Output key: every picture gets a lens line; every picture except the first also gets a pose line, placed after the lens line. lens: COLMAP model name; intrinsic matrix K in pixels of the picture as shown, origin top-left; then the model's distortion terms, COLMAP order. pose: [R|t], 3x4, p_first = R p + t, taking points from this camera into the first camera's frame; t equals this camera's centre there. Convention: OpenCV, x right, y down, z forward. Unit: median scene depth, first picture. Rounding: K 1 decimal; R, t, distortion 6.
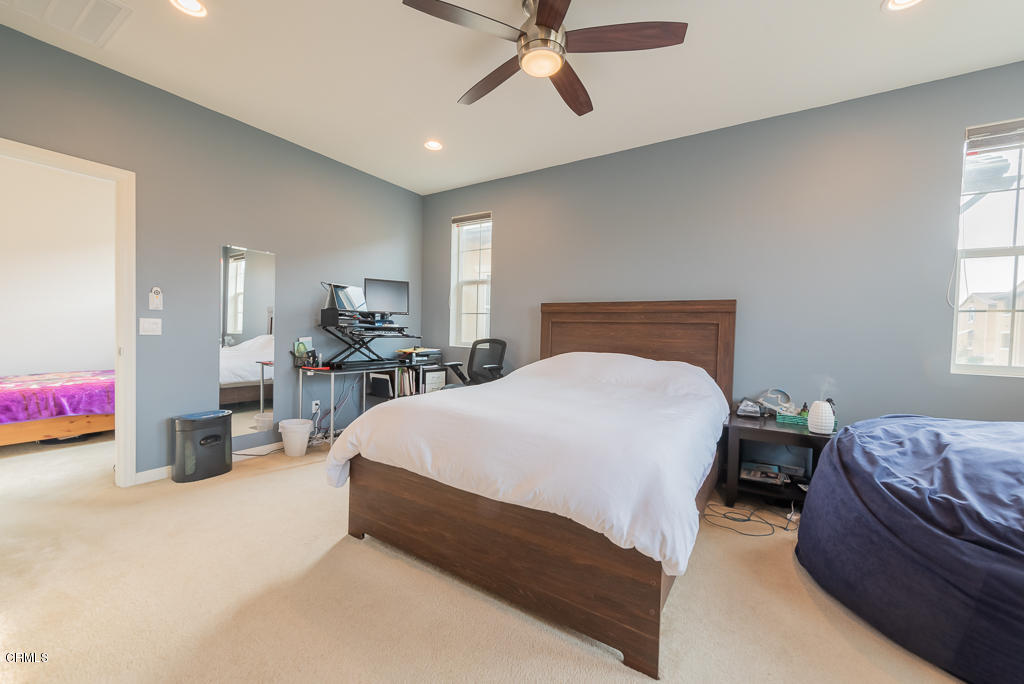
lens RADIAL K [[404.3, 0, 512.0], [0, 404.3, 342.0], [0, 0, 1]] dist [0.001291, 0.000056]
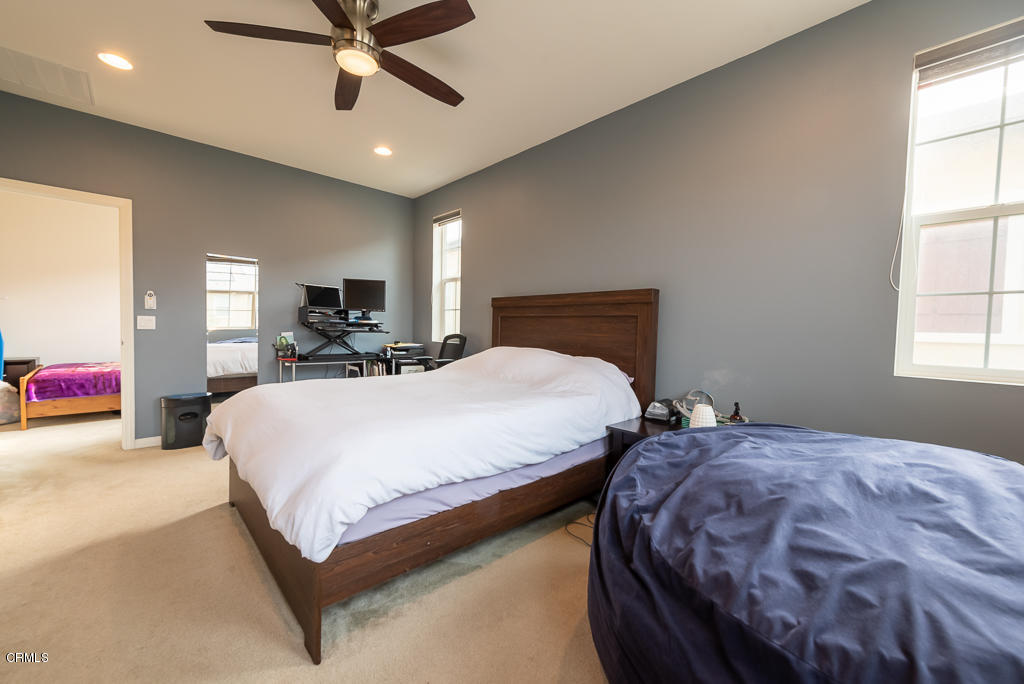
lens RADIAL K [[404.3, 0, 512.0], [0, 404.3, 342.0], [0, 0, 1]] dist [0.001291, 0.000056]
pose [[0.970016, 0.005287, -0.242983, 0.416186], [-0.004591, 0.999984, 0.003431, 0.010166], [0.242997, -0.002213, 0.970024, 0.056078]]
